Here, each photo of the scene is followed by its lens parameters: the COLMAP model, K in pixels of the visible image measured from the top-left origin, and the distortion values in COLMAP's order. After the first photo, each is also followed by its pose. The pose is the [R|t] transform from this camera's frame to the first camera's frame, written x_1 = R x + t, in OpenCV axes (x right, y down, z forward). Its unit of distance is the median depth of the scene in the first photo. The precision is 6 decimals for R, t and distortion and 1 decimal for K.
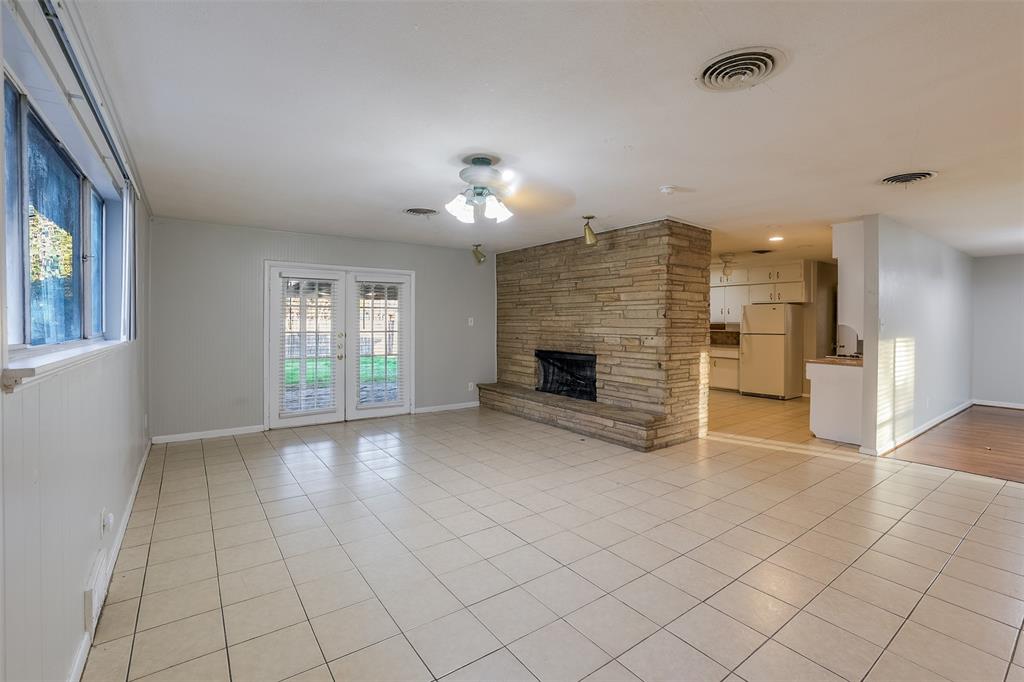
lens RADIAL K [[449.9, 0, 510.0], [0, 449.9, 322.5], [0, 0, 1]] dist [-0.019923, 0.001069]
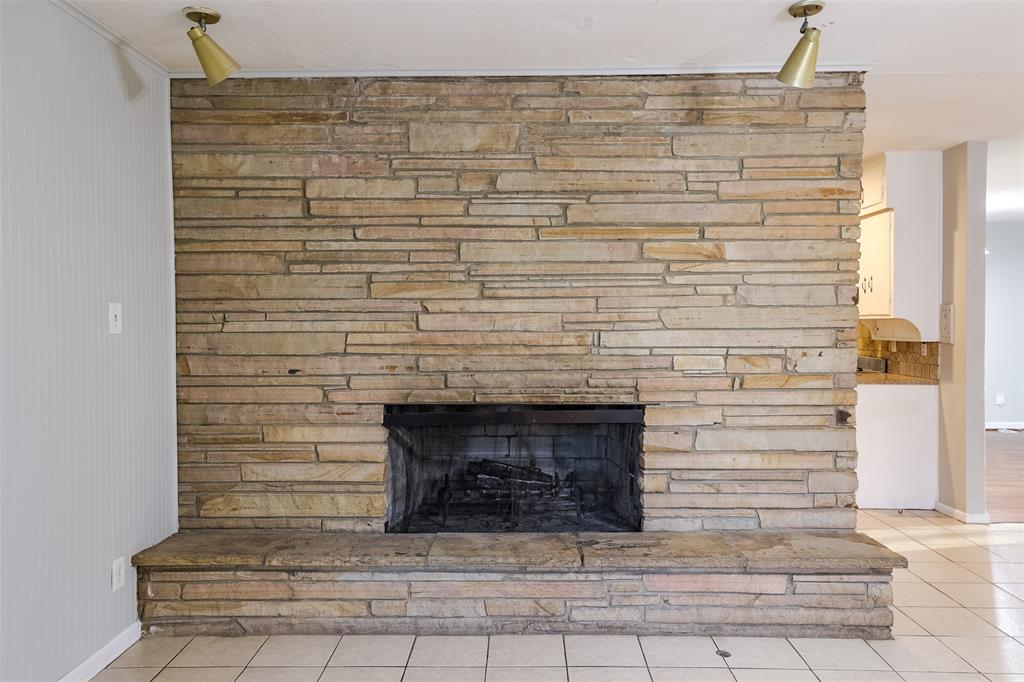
lens RADIAL K [[760.9, 0, 510.2], [0, 760.9, 333.1], [0, 0, 1]] dist [0.028909, 0.002704]
pose [[0.606980, -0.017231, 0.794531, -0.372491], [0.008434, 0.999848, 0.015241, 0.002632], [-0.794673, -0.002550, 0.607033, 0.704903]]
